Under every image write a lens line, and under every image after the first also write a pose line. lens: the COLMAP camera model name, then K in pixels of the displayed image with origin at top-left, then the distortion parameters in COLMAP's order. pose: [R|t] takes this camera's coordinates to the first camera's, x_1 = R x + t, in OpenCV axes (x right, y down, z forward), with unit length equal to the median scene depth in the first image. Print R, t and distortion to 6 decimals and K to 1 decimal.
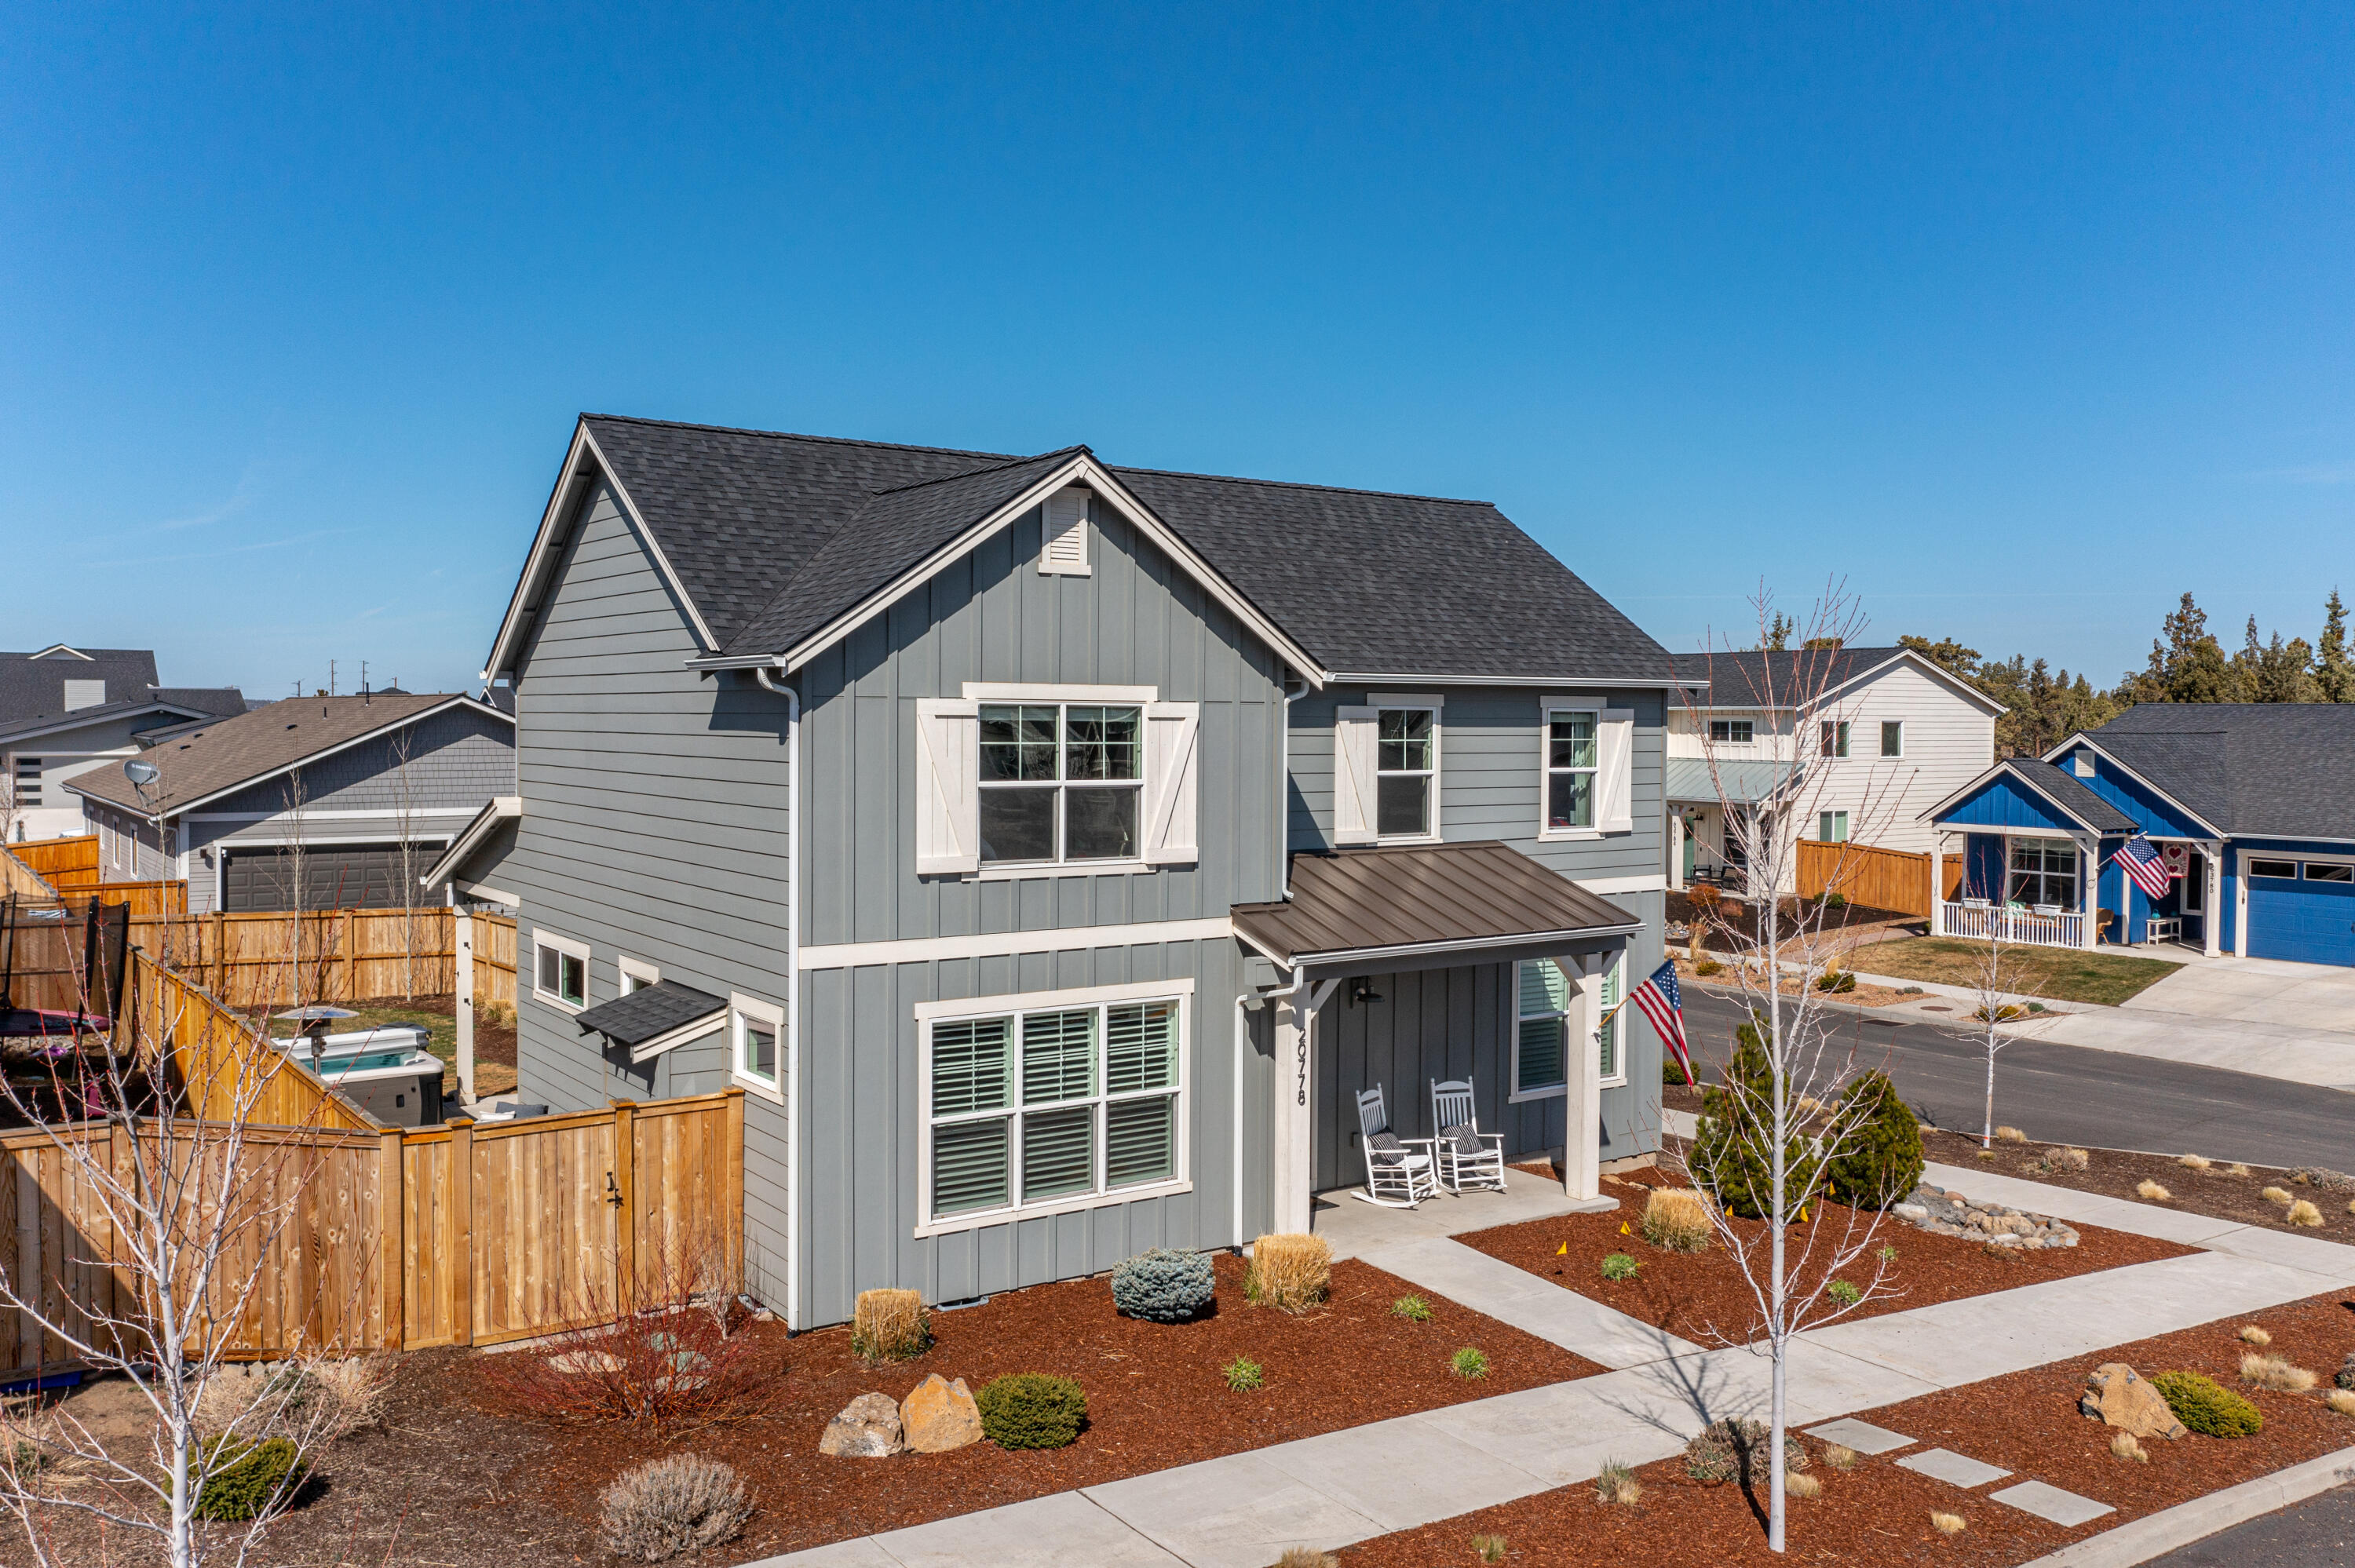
lens RADIAL K [[1871.4, 0, 1183.0], [0, 1871.4, 753.8], [0, 0, 1]] dist [-0.002101, -0.002285]
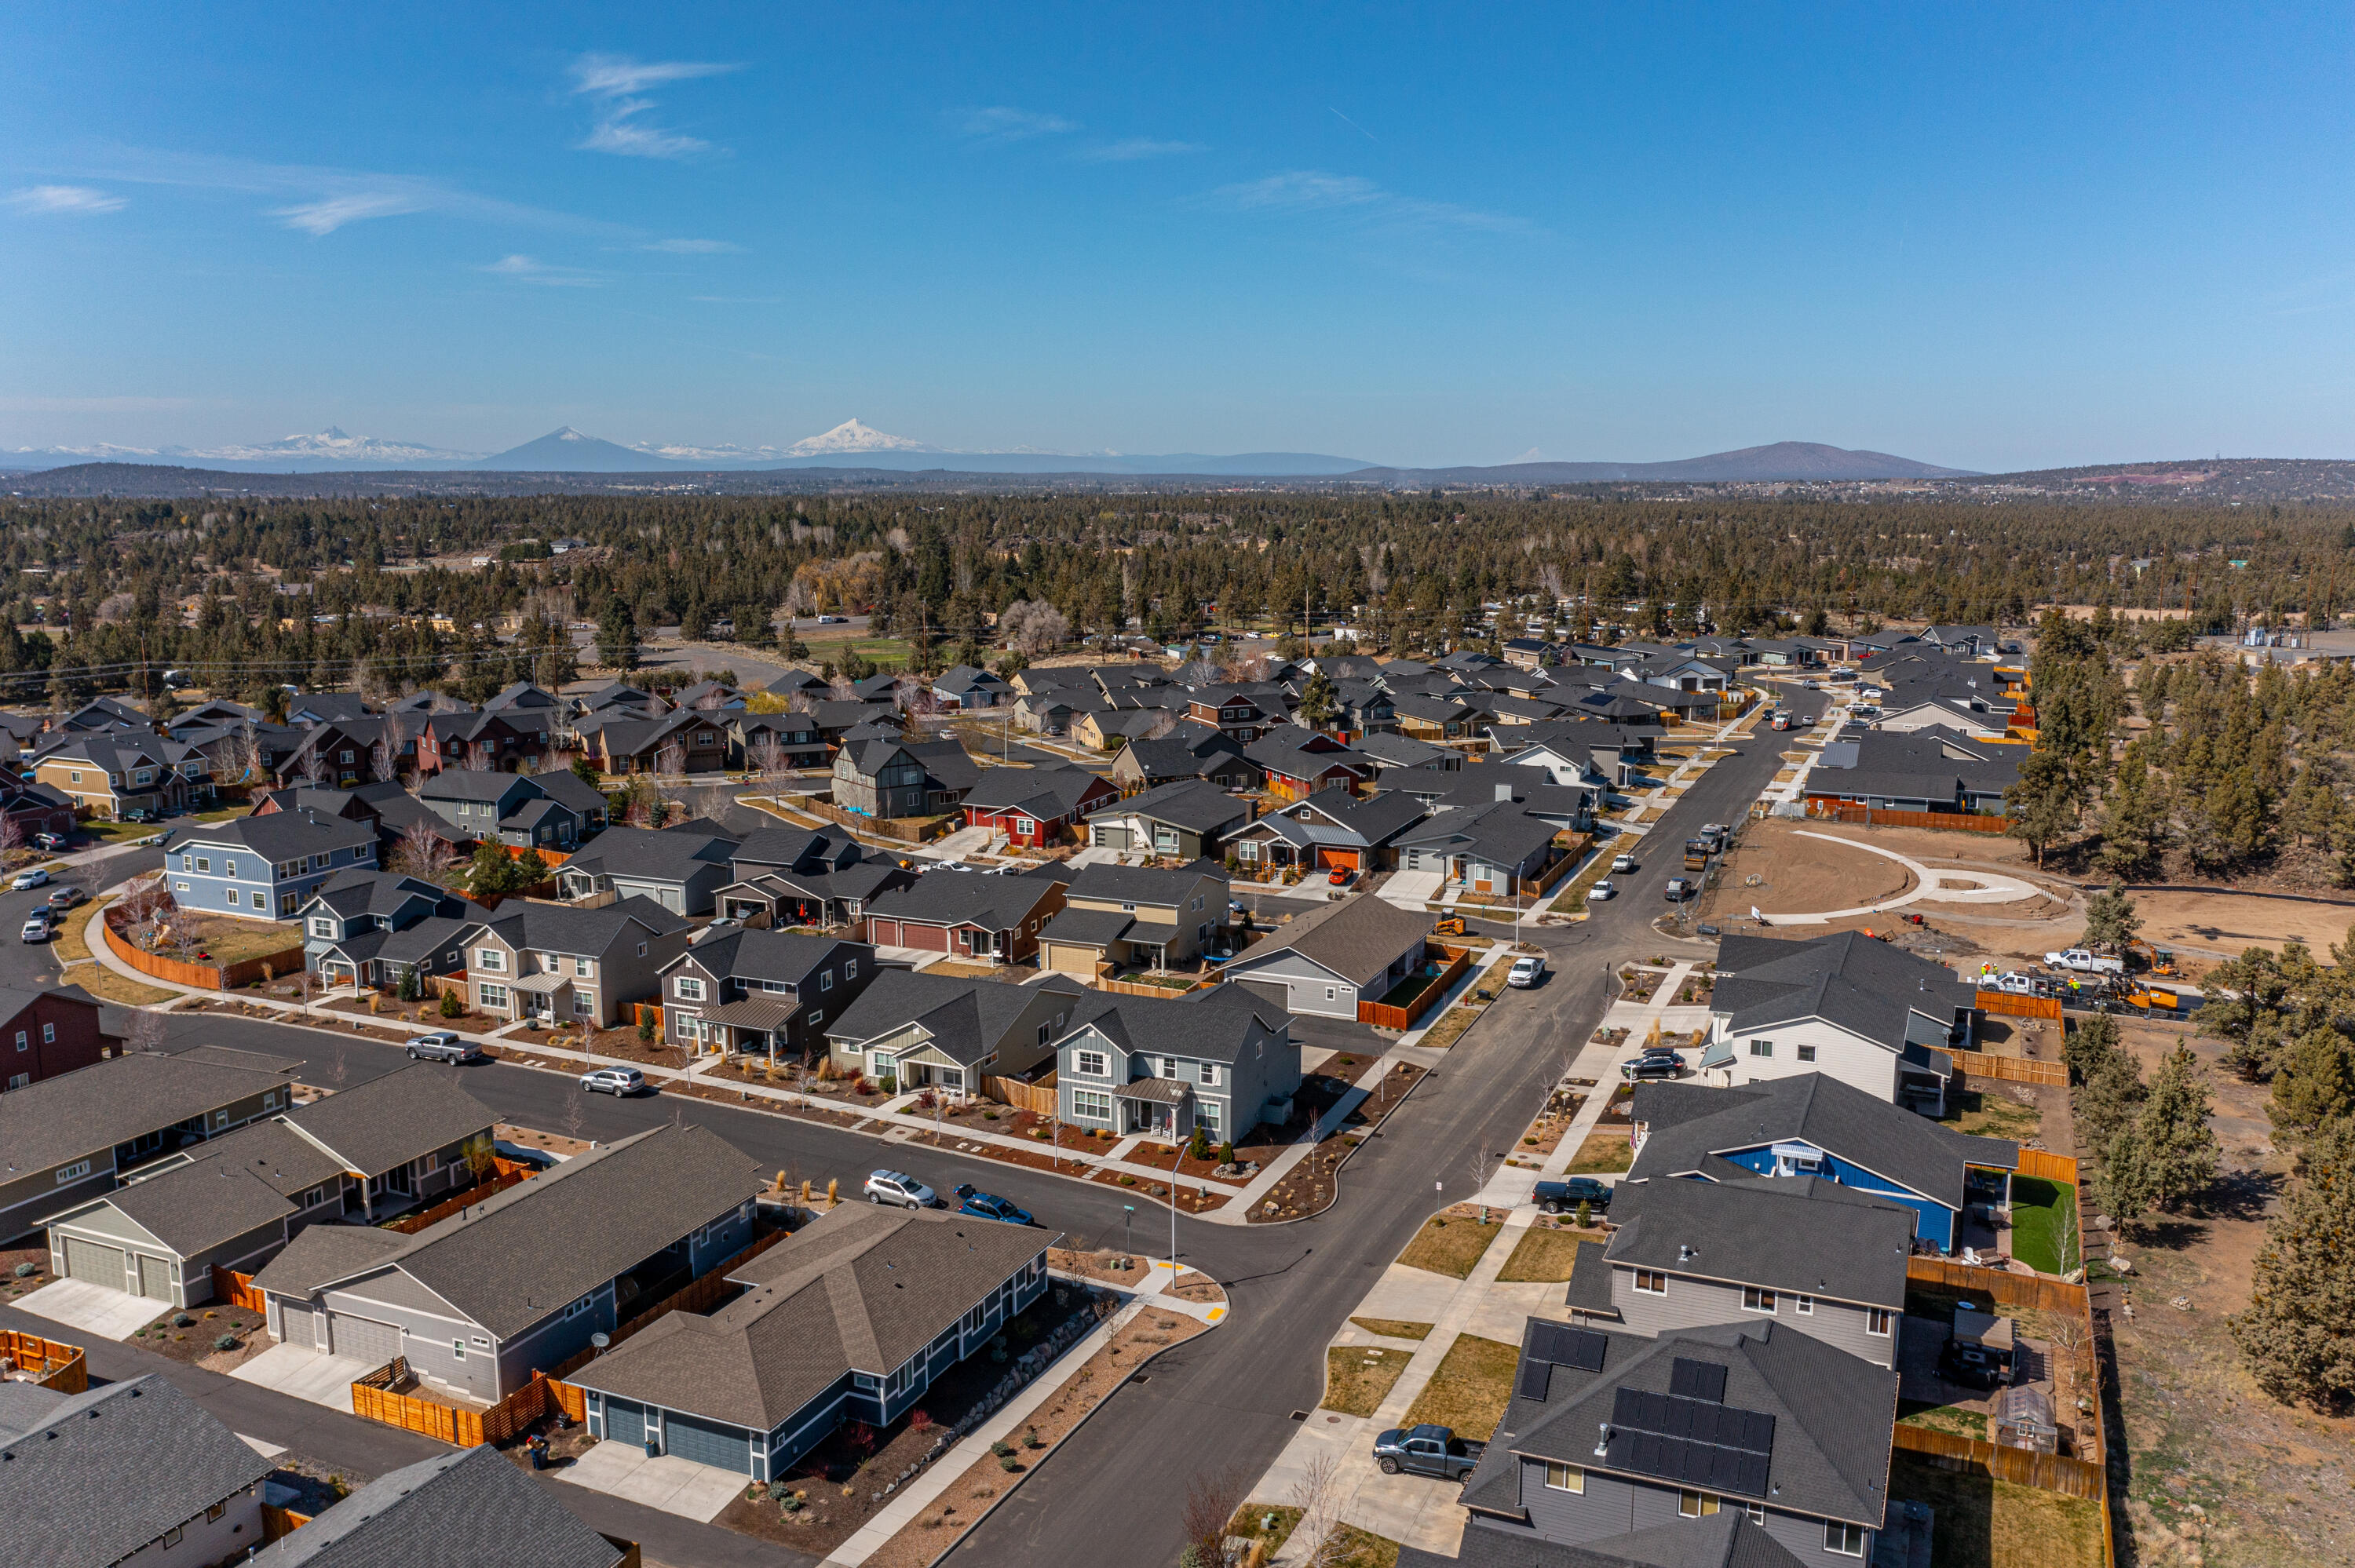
lens RADIAL K [[1871.4, 0, 1183.0], [0, 1871.4, 753.8], [0, 0, 1]] dist [-0.002101, -0.002285]
pose [[0.512419, 0.122818, -0.849908, 6.193516], [-0.010848, 0.990566, 0.136604, -2.188348], [0.858667, -0.060779, 0.508917, -2.364170]]
